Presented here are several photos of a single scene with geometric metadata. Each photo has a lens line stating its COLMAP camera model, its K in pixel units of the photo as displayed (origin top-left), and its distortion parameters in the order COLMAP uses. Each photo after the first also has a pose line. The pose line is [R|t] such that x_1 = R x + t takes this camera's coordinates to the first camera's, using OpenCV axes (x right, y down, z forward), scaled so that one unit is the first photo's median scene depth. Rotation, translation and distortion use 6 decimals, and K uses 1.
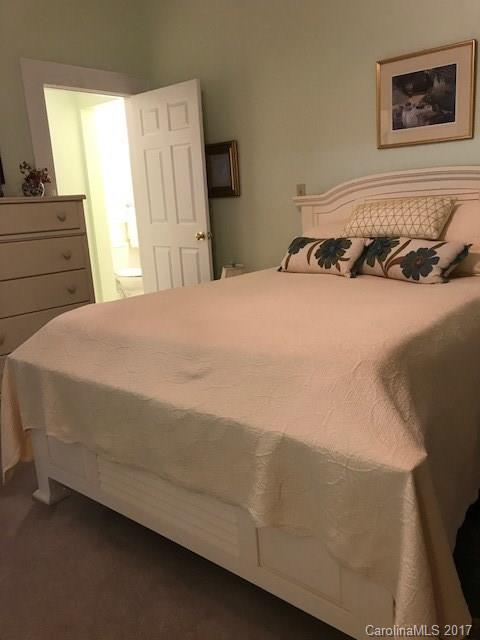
lens RADIAL K [[528.5, 0, 239.3], [0, 528.5, 320.5], [0, 0, 1]] dist [0.018503, -0.001189]
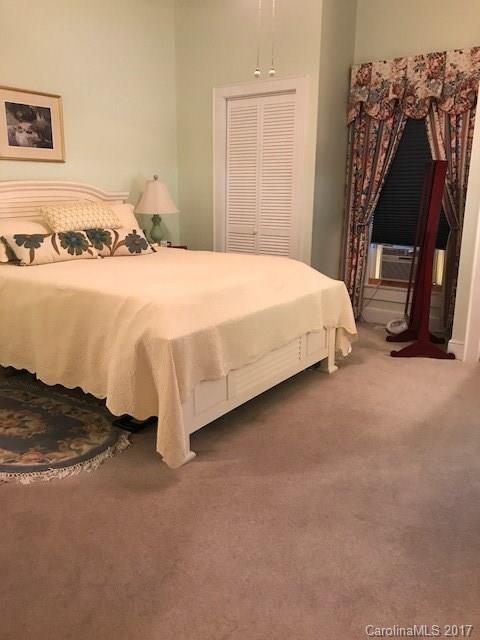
lens RADIAL K [[528.5, 0, 238.9], [0, 528.5, 319.6], [0, 0, 1]] dist [0.018503, -0.001189]
pose [[-0.055799, -0.174356, 0.983100, -1.064842], [0.231285, 0.955595, 0.182605, -0.089091], [-0.971285, 0.237566, -0.012995, 0.652175]]
